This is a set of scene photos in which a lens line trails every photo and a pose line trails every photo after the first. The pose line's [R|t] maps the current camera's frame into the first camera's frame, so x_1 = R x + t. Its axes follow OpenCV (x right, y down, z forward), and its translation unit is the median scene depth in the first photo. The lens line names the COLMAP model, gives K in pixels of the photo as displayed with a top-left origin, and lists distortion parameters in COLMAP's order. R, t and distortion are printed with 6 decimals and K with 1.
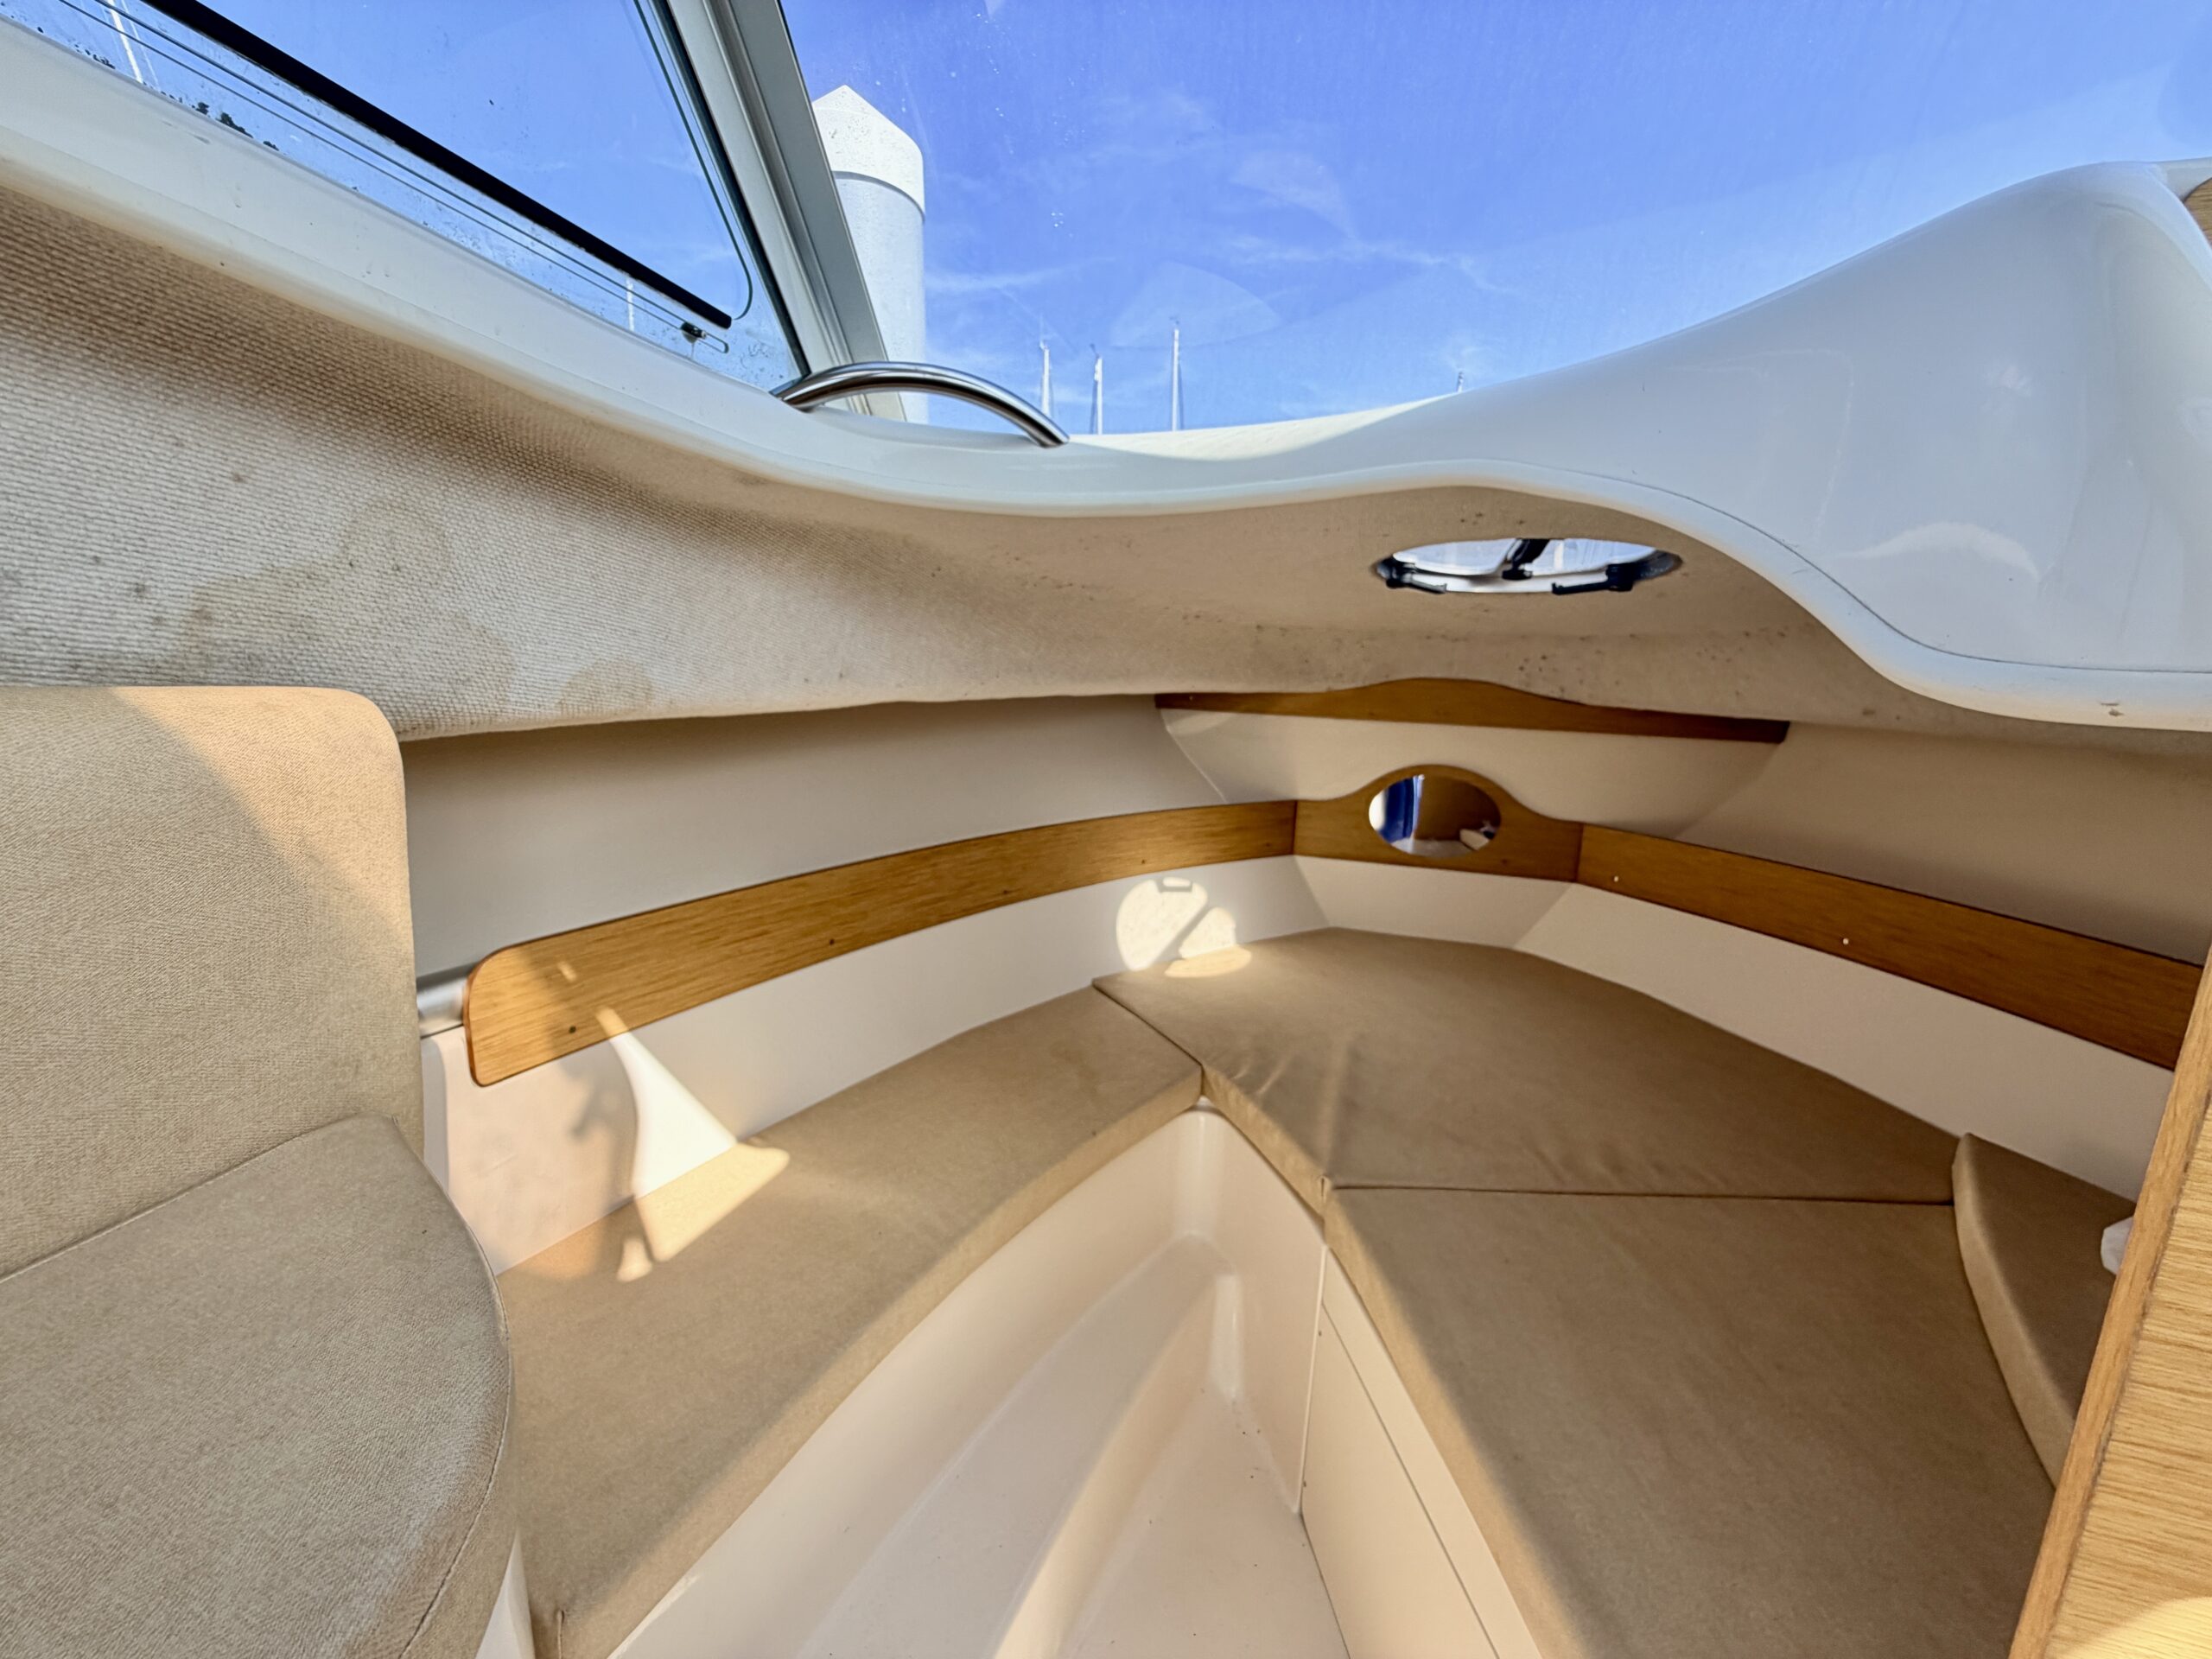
lens RADIAL K [[888.9, 0, 1099.4], [0, 888.9, 822.5], [0, 0, 1]] dist [-0.002933, 0.000530]
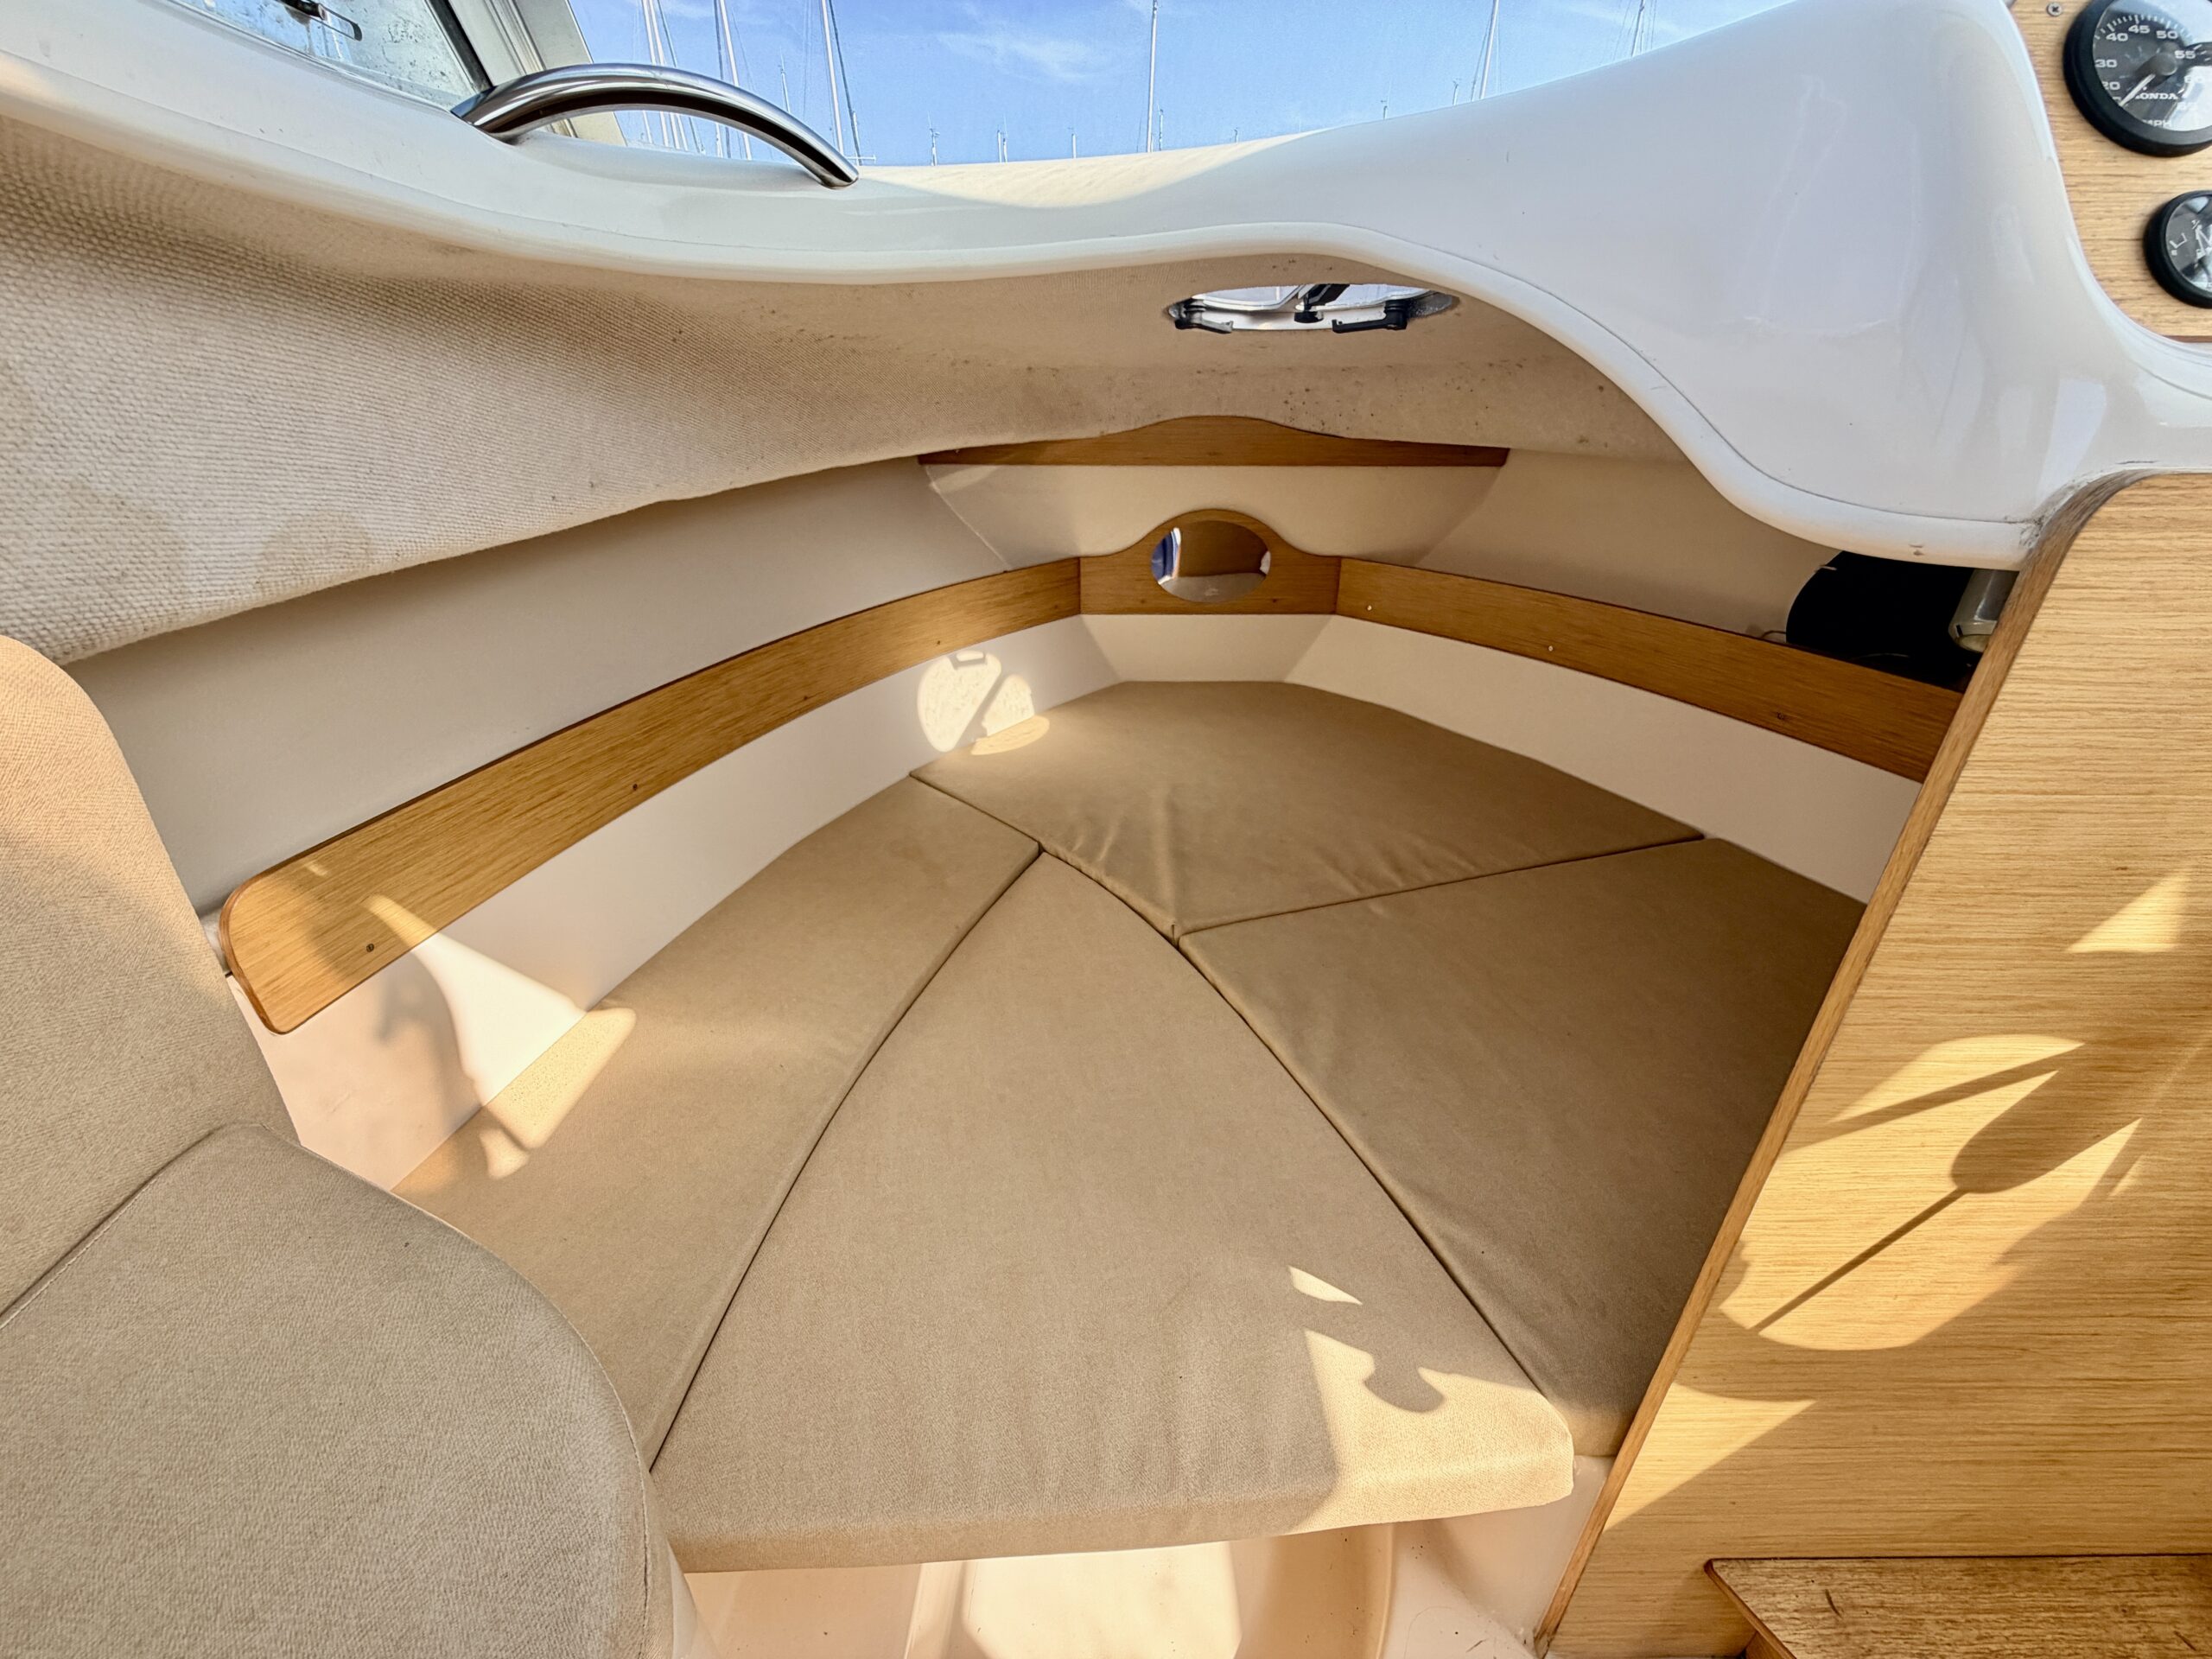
lens RADIAL K [[888.9, 0, 1098.7], [0, 888.9, 821.7], [0, 0, 1]] dist [-0.002933, 0.000530]
pose [[0.954213, -0.165505, 0.249170, -0.085681], [0.087513, 0.951002, 0.296541, -0.061746], [-0.286040, -0.261158, 0.921942, 0.021351]]
